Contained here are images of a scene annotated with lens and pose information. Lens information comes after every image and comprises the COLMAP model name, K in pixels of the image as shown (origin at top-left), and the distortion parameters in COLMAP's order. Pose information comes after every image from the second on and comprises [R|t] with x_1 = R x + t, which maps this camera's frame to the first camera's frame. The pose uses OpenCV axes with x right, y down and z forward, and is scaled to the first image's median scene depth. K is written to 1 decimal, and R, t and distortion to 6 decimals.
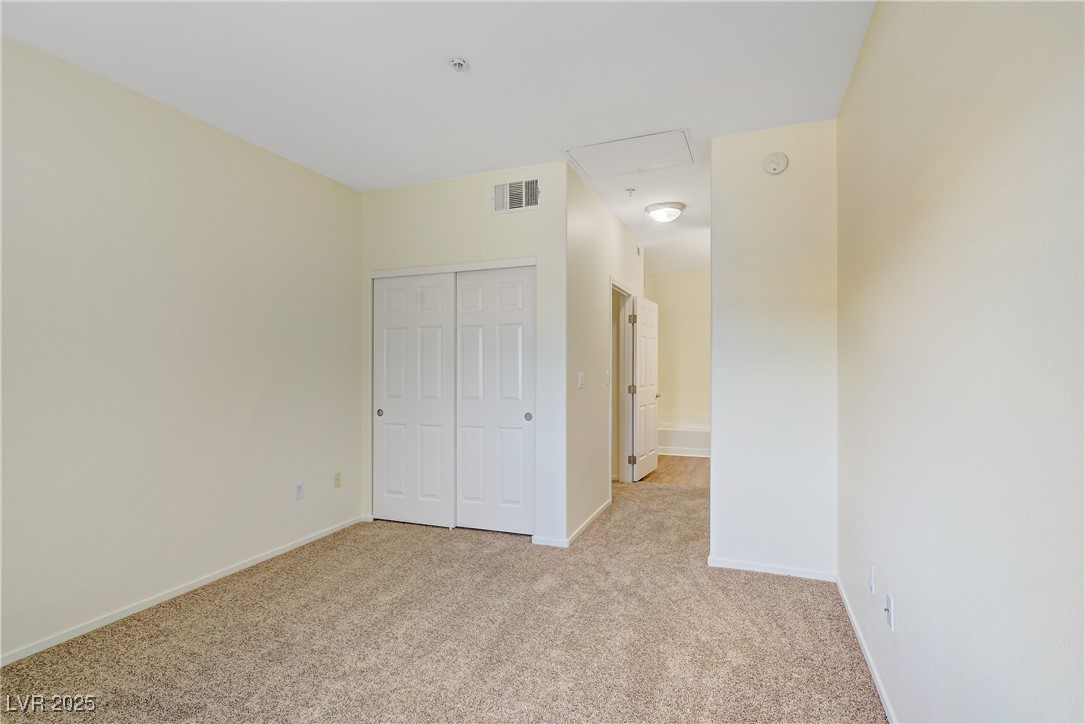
lens RADIAL K [[512.0, 0, 545.3], [0, 512.0, 364.1], [0, 0, 1]] dist [0.001257, 0.000933]
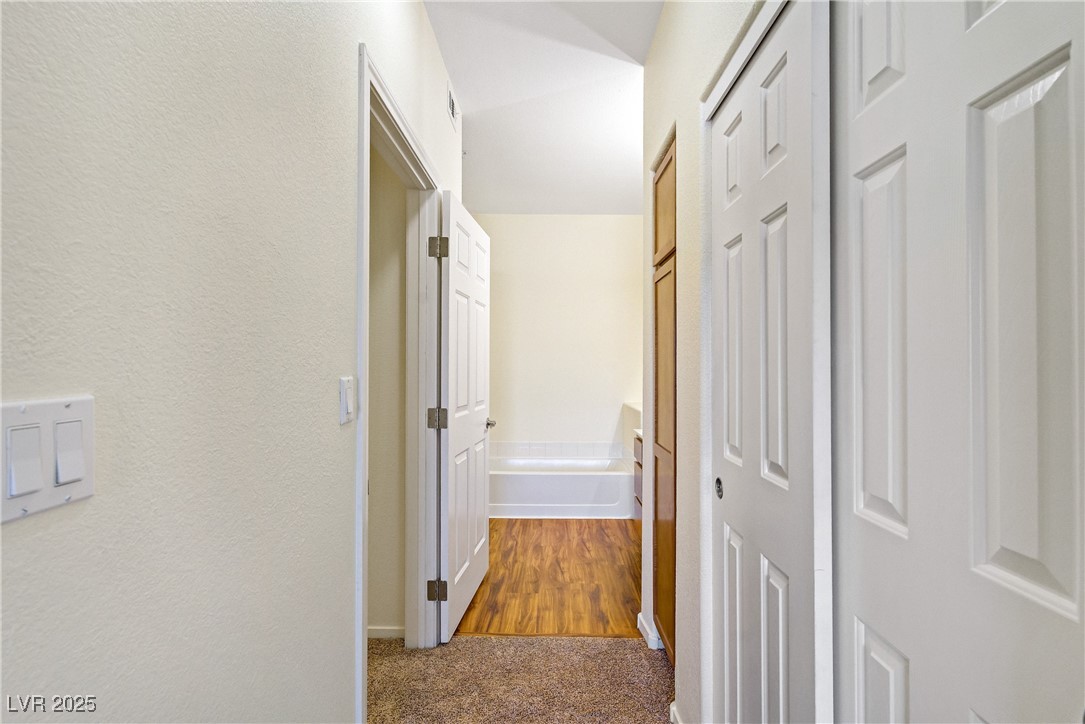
lens RADIAL K [[512.0, 0, 544.8], [0, 512.0, 362.4], [0, 0, 1]] dist [0.001257, 0.000933]
pose [[0.930682, 0.002026, 0.365824, 0.097759], [-0.001529, 0.999997, -0.001649, 0.004534], [-0.365827, 0.000975, 0.930682, 0.575940]]
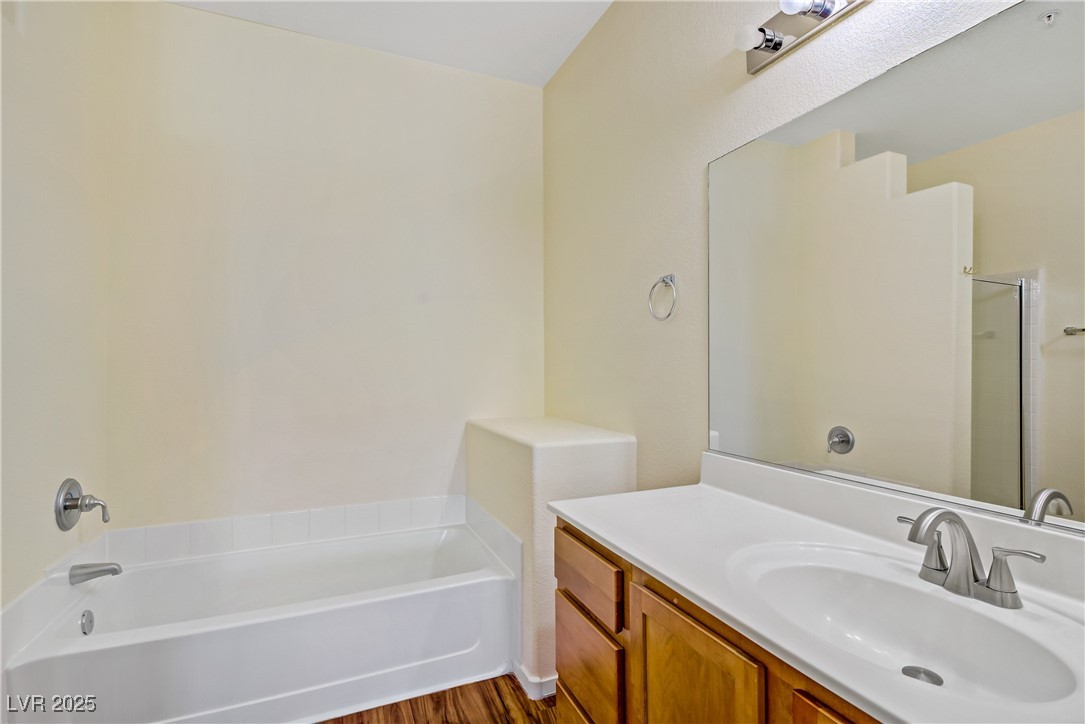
lens RADIAL K [[512.0, 0, 544.2], [0, 512.0, 362.2], [0, 0, 1]] dist [0.001257, 0.000933]
pose [[0.700632, -0.000636, 0.713522, 0.252926], [-0.001528, 0.999996, 0.002391, 0.017378], [-0.713521, -0.002766, 0.700629, 0.952830]]
